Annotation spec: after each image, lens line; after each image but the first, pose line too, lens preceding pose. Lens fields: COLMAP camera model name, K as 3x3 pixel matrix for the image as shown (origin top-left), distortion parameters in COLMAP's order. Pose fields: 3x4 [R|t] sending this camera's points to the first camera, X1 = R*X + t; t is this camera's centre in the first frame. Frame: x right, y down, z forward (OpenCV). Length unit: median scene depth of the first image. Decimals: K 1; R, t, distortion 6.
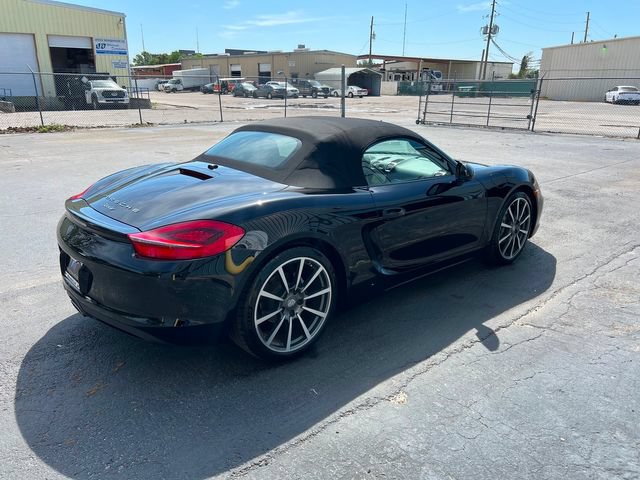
lens RADIAL K [[483.1, 0, 316.9], [0, 483.1, 235.1], [0, 0, 1]] dist [0.043866, -0.046057]
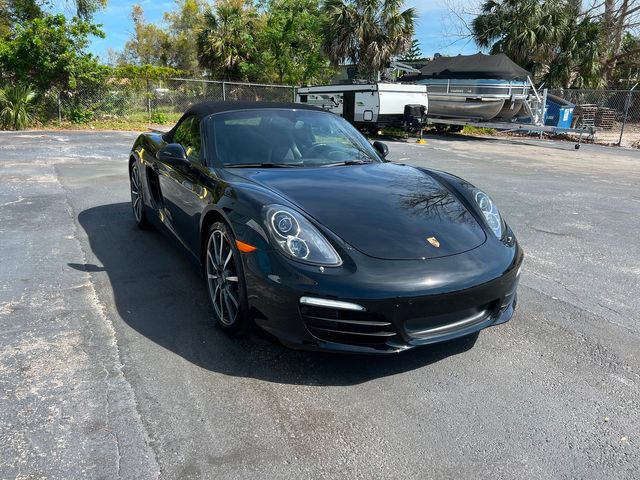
lens RADIAL K [[483.1, 0, 316.6], [0, 483.1, 236.0], [0, 0, 1]] dist [0.043866, -0.046057]
pose [[-0.199121, 0.257019, -0.945670, 0.106989], [-0.317137, 0.896165, 0.310341, -0.033252], [0.927240, 0.361703, -0.096935, 0.126378]]
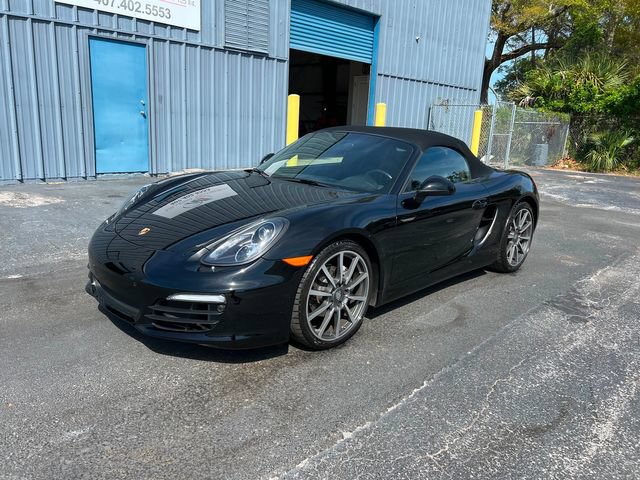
lens RADIAL K [[483.1, 0, 317.1], [0, 483.1, 235.7], [0, 0, 1]] dist [0.043866, -0.046057]
pose [[-0.995635, -0.041569, -0.083566, 0.020912], [-0.078605, 0.856205, 0.510621, -0.056679], [0.050324, 0.514961, -0.855735, 0.200270]]
